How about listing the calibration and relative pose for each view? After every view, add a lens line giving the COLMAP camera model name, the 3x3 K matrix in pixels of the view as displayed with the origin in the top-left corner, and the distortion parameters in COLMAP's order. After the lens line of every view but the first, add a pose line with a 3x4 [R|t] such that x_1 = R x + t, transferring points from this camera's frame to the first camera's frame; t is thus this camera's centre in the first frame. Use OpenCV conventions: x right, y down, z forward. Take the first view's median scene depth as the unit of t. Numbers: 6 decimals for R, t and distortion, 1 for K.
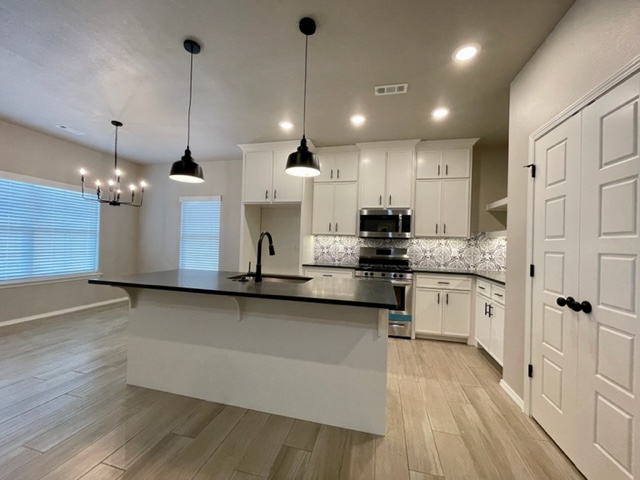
lens RADIAL K [[256.8, 0, 320.0], [0, 256.8, 240.0], [0, 0, 1]] dist [-0.006151, 0.000556]
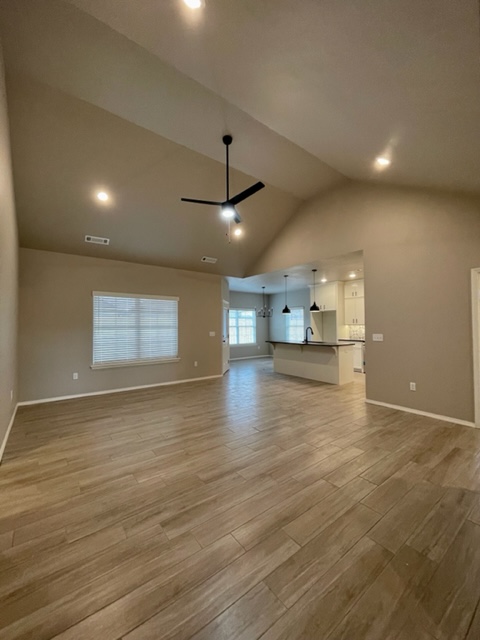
lens RADIAL K [[256.8, 0, 237.9], [0, 256.8, 318.2], [0, 0, 1]] dist [-0.006151, 0.000556]
pose [[0.772437, -0.045939, -0.633428, 0.649550], [0.034314, 0.998942, -0.030603, -0.042976], [0.634164, 0.001904, 0.773196, -1.169461]]
